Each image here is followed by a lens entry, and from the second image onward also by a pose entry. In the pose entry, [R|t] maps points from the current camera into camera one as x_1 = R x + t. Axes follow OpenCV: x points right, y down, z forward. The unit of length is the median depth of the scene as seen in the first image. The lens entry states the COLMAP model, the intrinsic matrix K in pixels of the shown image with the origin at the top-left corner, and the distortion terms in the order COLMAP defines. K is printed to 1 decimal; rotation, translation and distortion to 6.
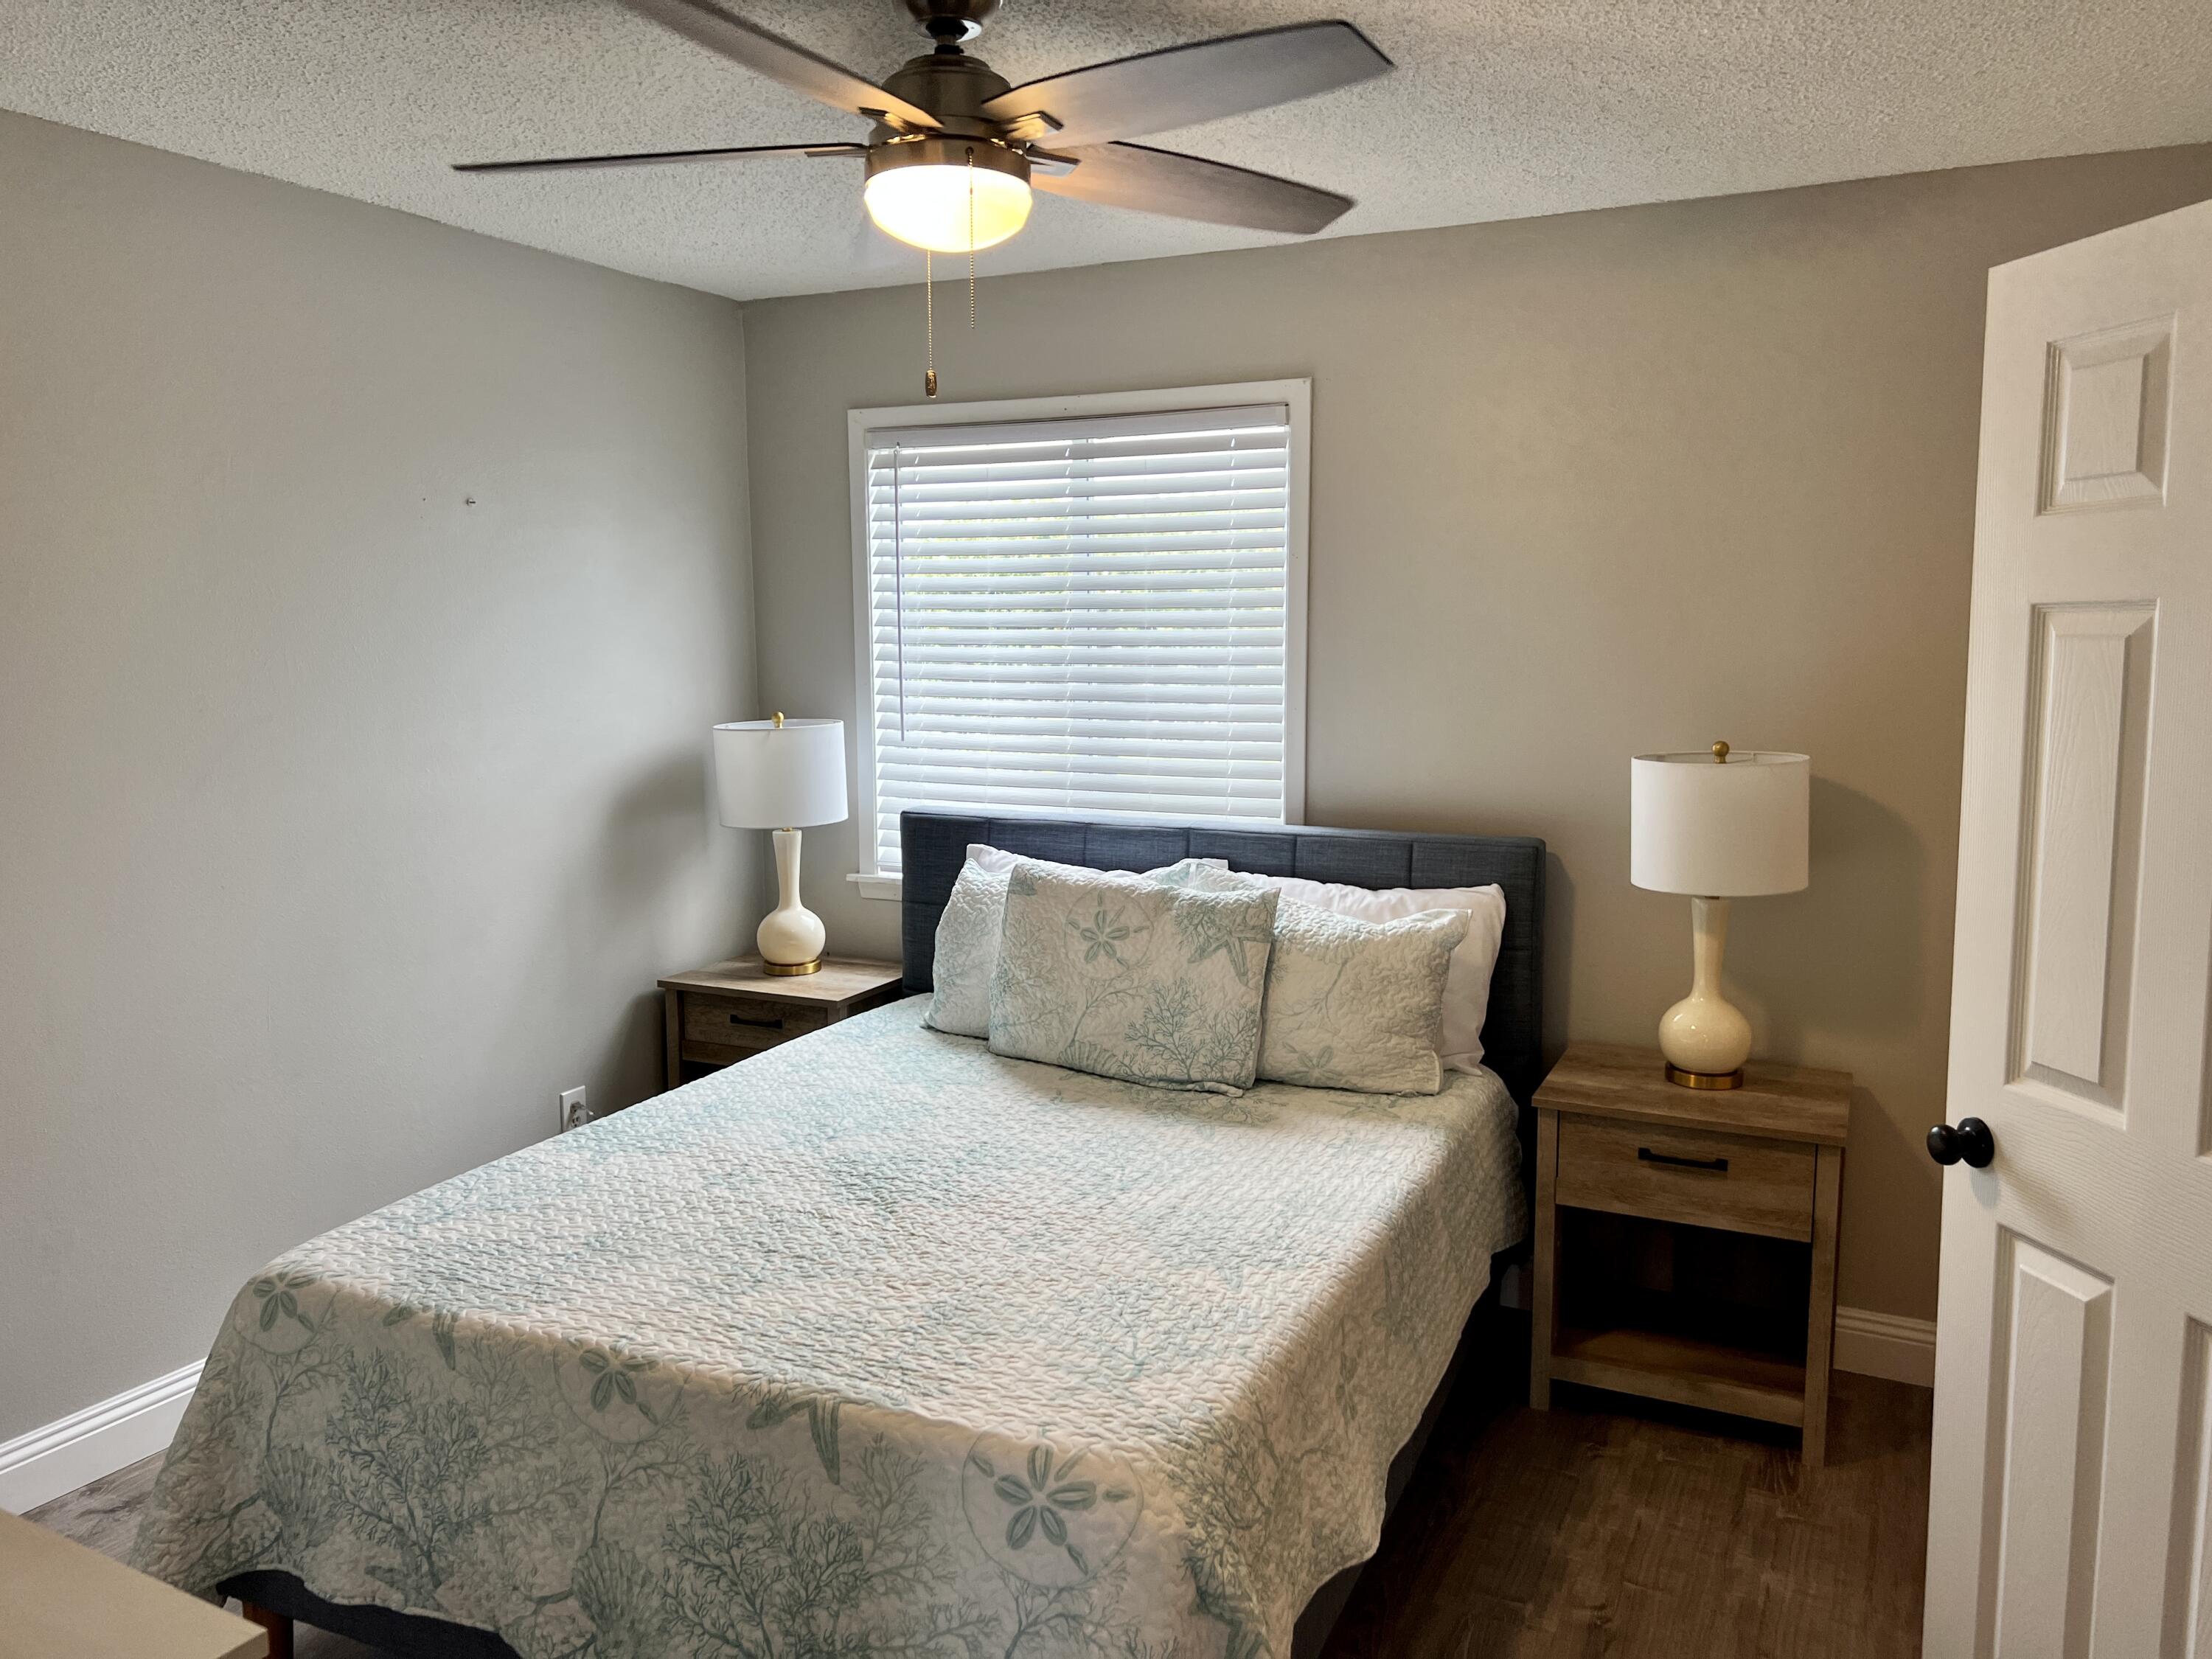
lens RADIAL K [[1659.2, 0, 1106.4], [0, 1659.2, 828.8], [0, 0, 1]] dist [0.061242, -0.063194]
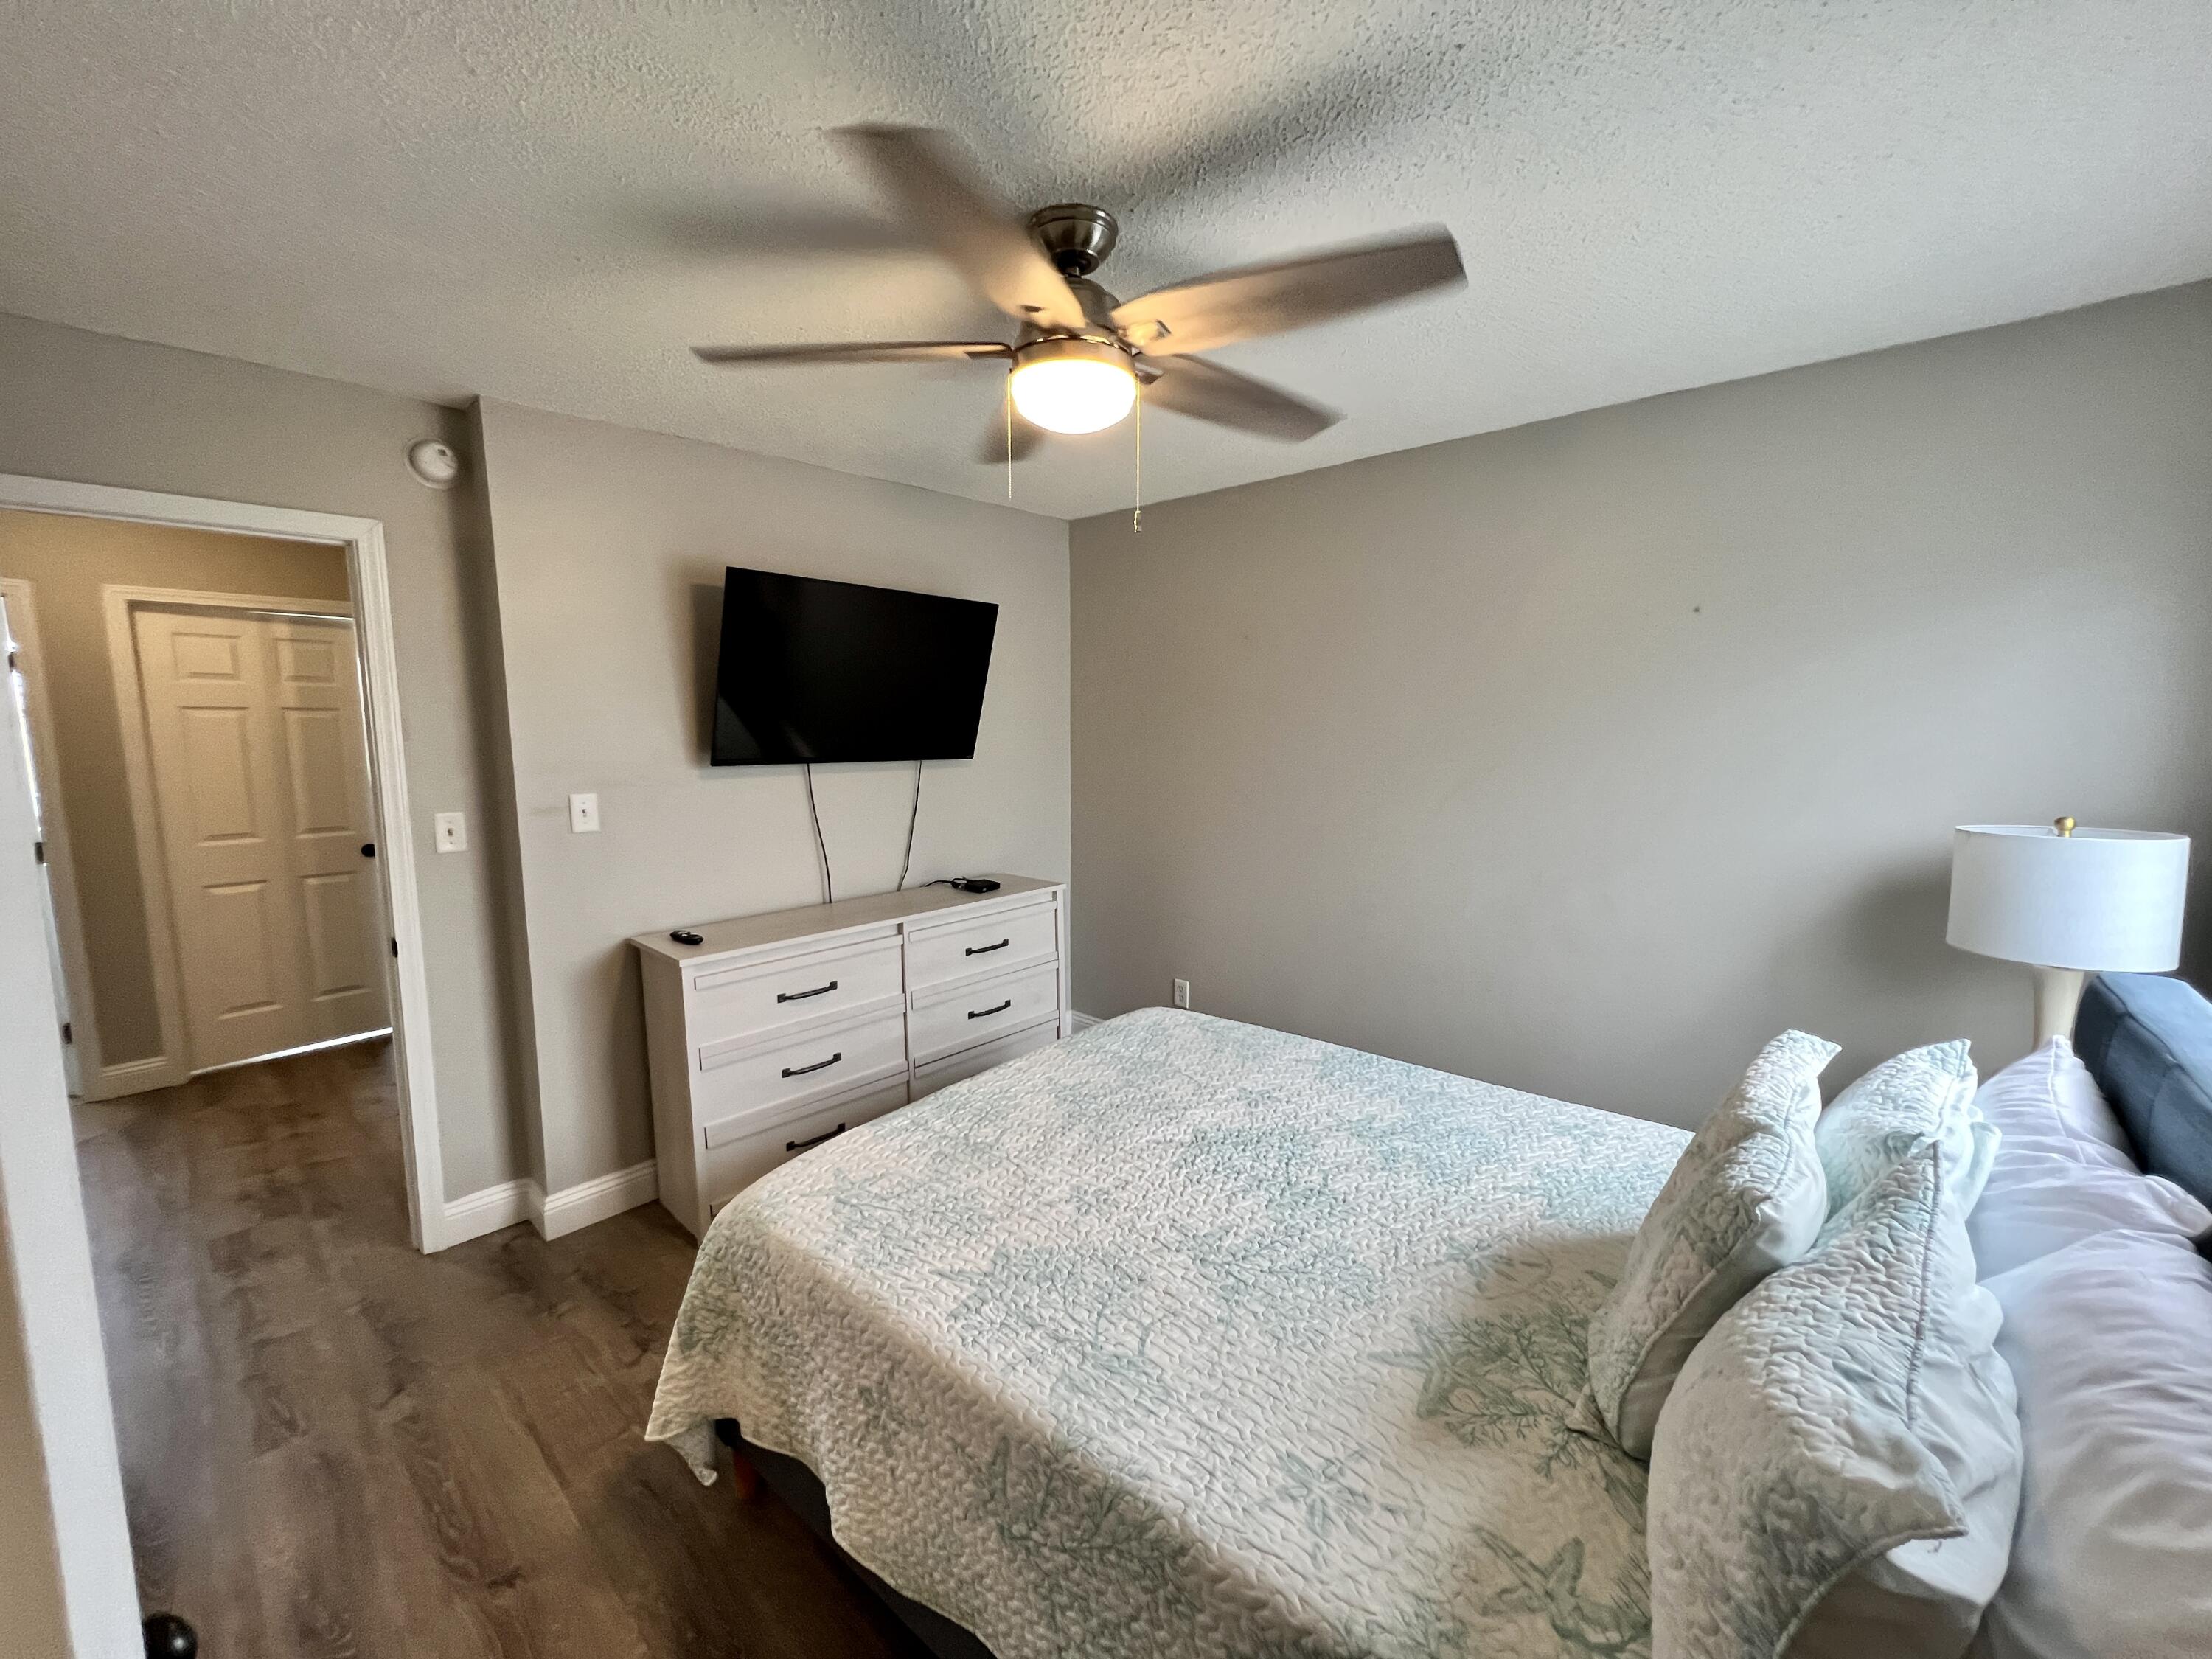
lens RADIAL K [[887.7, 0, 1098.4], [0, 887.7, 828.3], [0, 0, 1]] dist [-0.001579, -0.000625]
pose [[-0.275229, 0.120226, -0.953832, 0.413559], [-0.114490, 0.980990, 0.156685, -0.096615], [0.954537, 0.152329, -0.256232, 0.836442]]
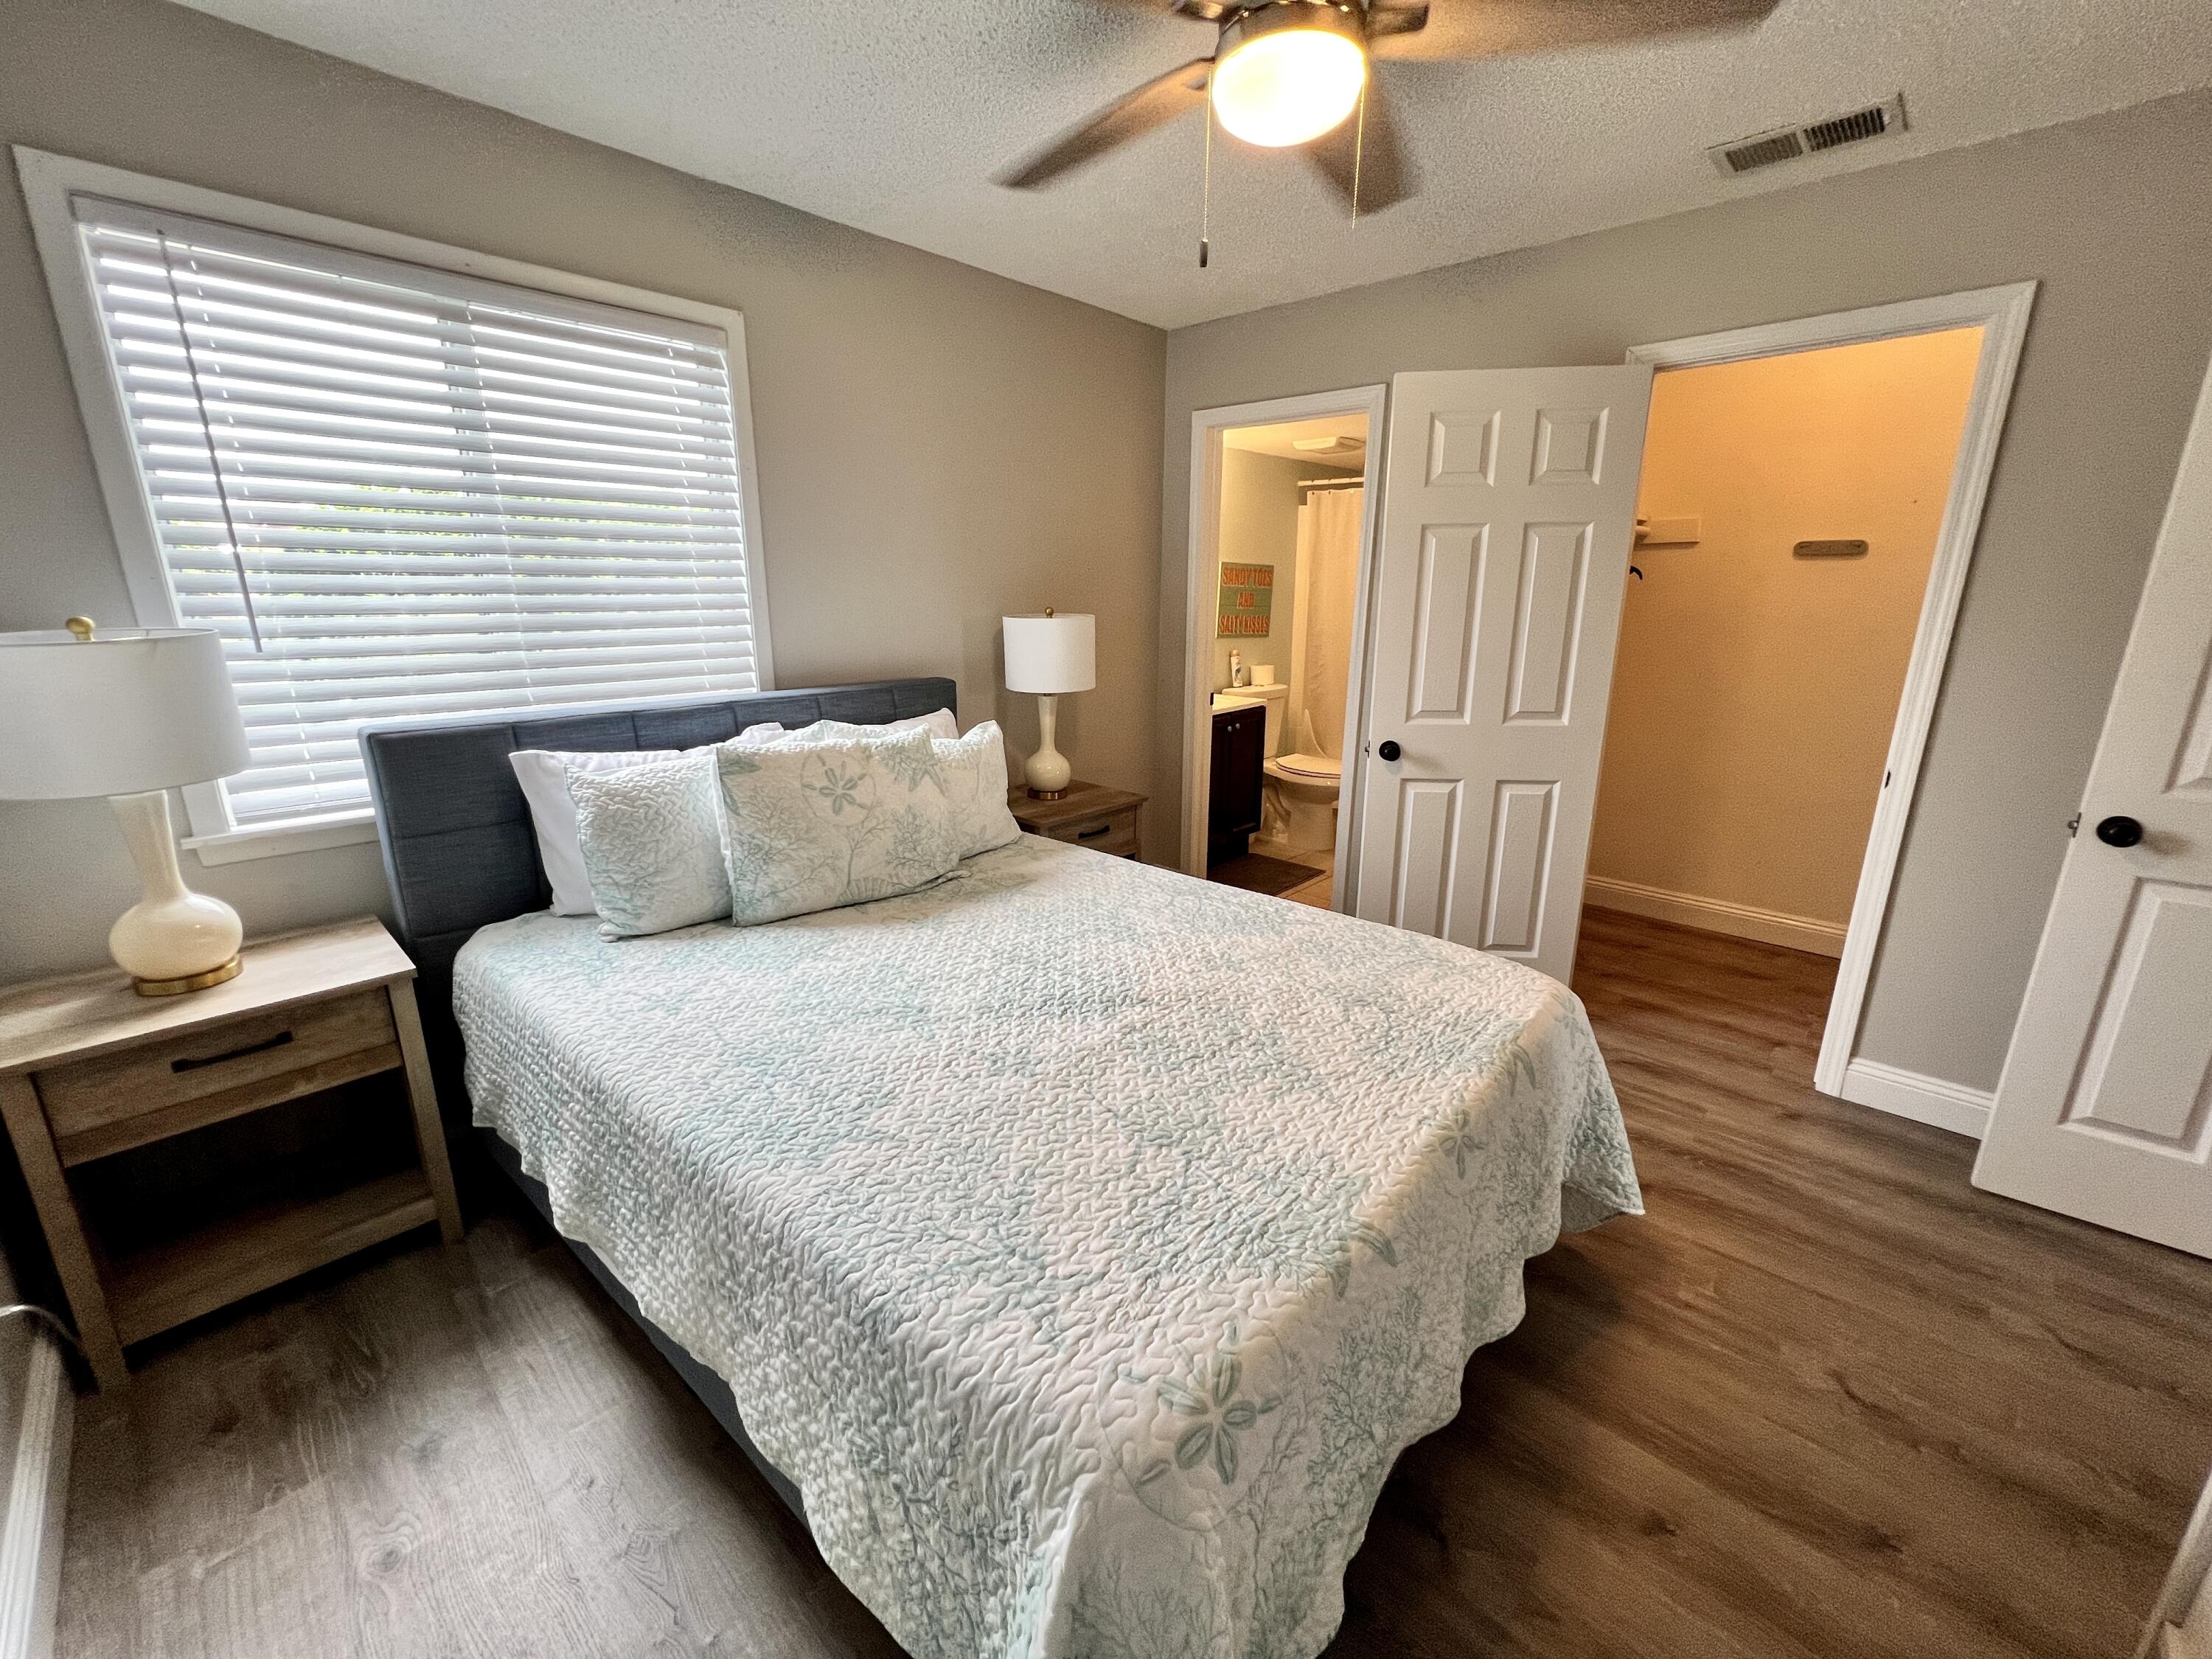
lens RADIAL K [[887.7, 0, 1110.2], [0, 887.7, 819.2], [0, 0, 1]] dist [-0.001579, -0.000625]
pose [[0.277357, -0.238143, 0.930785, -0.535191], [0.111767, 0.970214, 0.214926, -0.027303], [-0.954244, 0.044420, 0.295712, 0.638401]]
